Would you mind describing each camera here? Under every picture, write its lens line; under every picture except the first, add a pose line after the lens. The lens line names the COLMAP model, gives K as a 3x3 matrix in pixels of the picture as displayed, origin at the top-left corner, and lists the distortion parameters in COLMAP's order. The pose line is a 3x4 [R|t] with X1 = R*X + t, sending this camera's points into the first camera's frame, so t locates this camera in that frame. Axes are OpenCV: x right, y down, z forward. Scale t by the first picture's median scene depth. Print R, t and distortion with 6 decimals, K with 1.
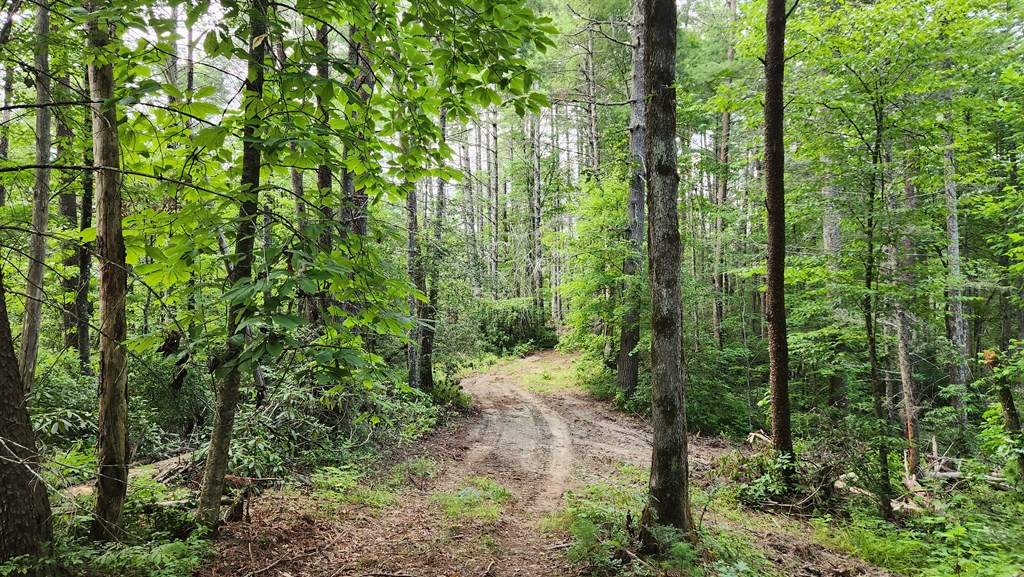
lens RADIAL K [[673.6, 0, 510.1], [0, 673.6, 276.5], [0, 0, 1]] dist [0.056034, -0.028912]
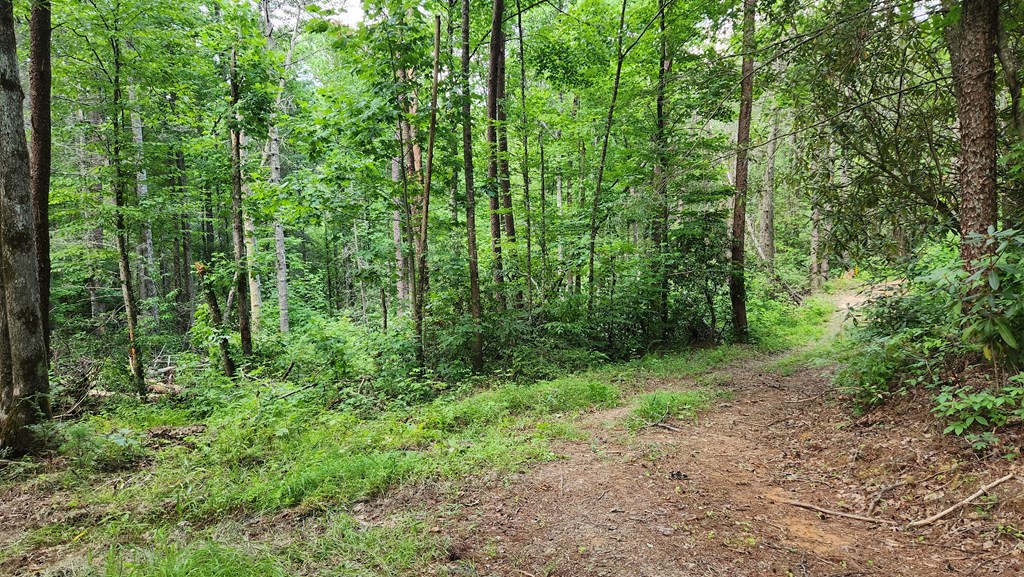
lens RADIAL K [[673.6, 0, 513.6], [0, 673.6, 294.5], [0, 0, 1]] dist [0.056034, -0.028912]
pose [[0.438557, -0.093518, 0.893824, -0.168603], [-0.025572, 0.992870, 0.116428, 0.005673], [-0.898339, -0.073917, 0.433039, -0.058627]]
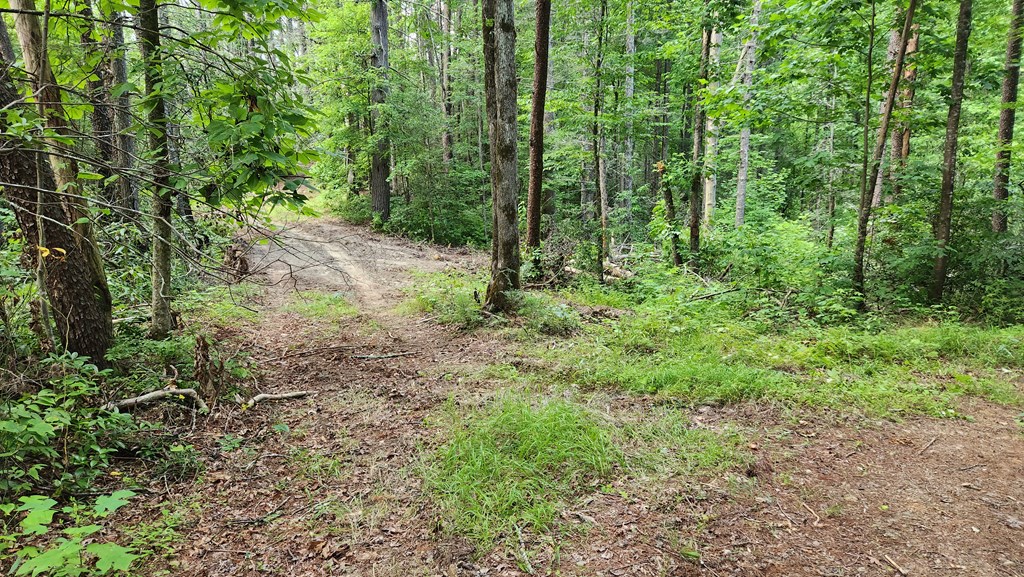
lens RADIAL K [[673.6, 0, 509.4], [0, 673.6, 298.6], [0, 0, 1]] dist [0.056034, -0.028912]
pose [[0.906177, -0.120241, 0.405444, -0.154697], [0.001200, 0.959455, 0.281860, -0.011867], [-0.422897, -0.254929, 0.869580, -0.112880]]
